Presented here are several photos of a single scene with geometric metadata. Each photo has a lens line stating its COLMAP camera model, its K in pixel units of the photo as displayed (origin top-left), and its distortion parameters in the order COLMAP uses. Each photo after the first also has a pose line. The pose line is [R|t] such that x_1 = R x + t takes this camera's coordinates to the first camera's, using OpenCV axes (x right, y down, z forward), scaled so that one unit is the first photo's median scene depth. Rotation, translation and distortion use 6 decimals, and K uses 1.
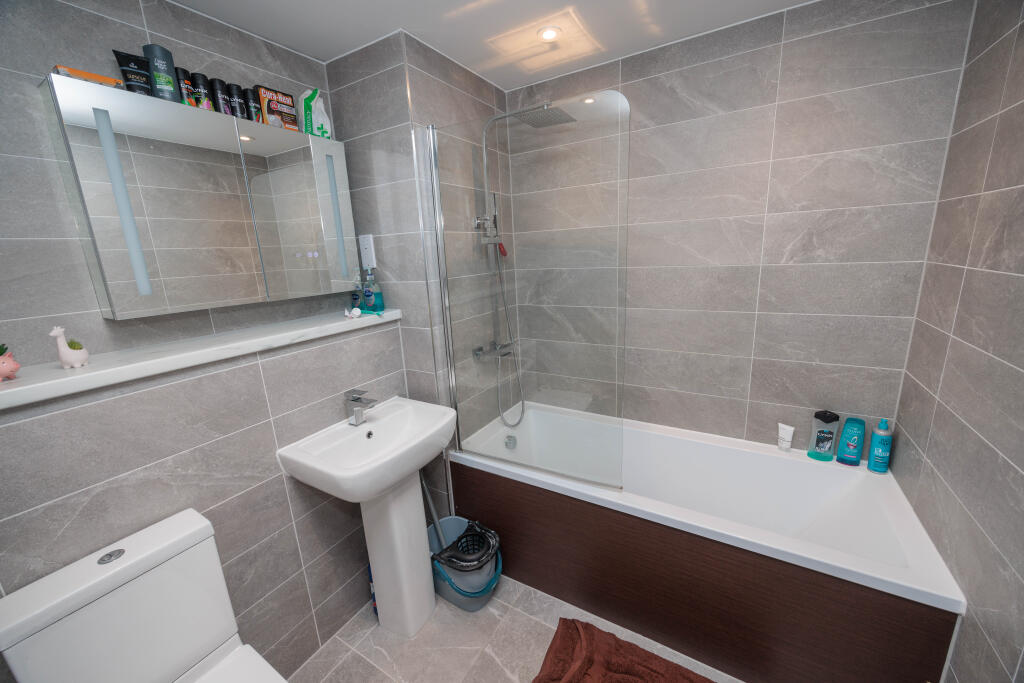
lens RADIAL K [[385.8, 0, 513.6], [0, 385.8, 339.6], [0, 0, 1]] dist [-0.004230, -0.000059]
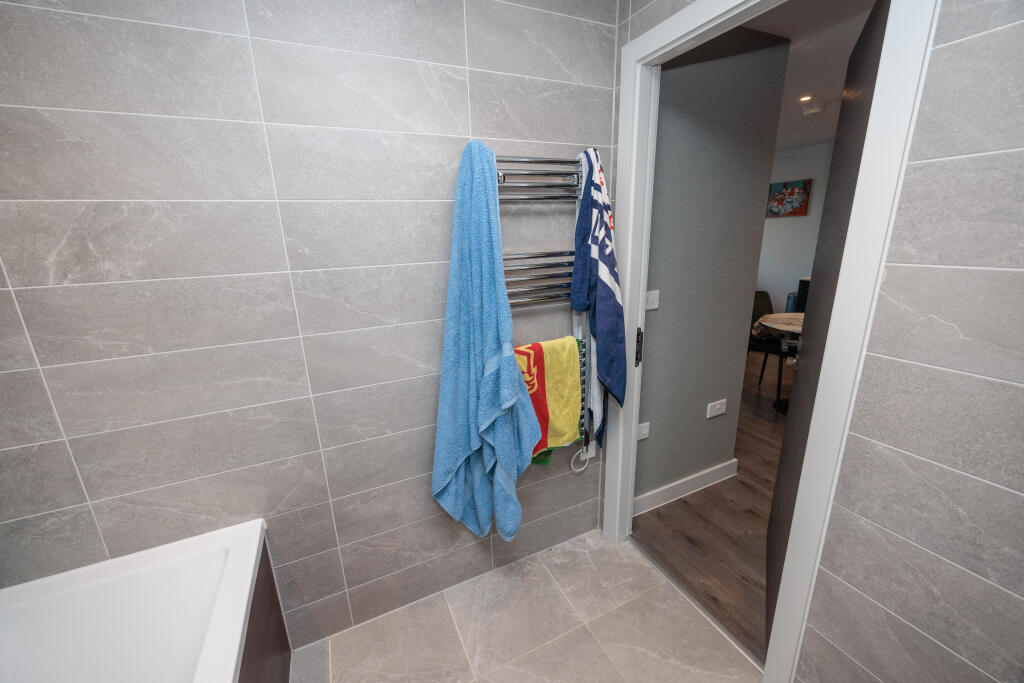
lens RADIAL K [[385.8, 0, 513.6], [0, 385.8, 339.6], [0, 0, 1]] dist [-0.004230, -0.000059]
pose [[-0.818962, -0.074873, 0.568942, -0.150824], [0.201325, 0.890945, 0.407045, -0.150106], [-0.537373, 0.447896, -0.714576, 0.768594]]
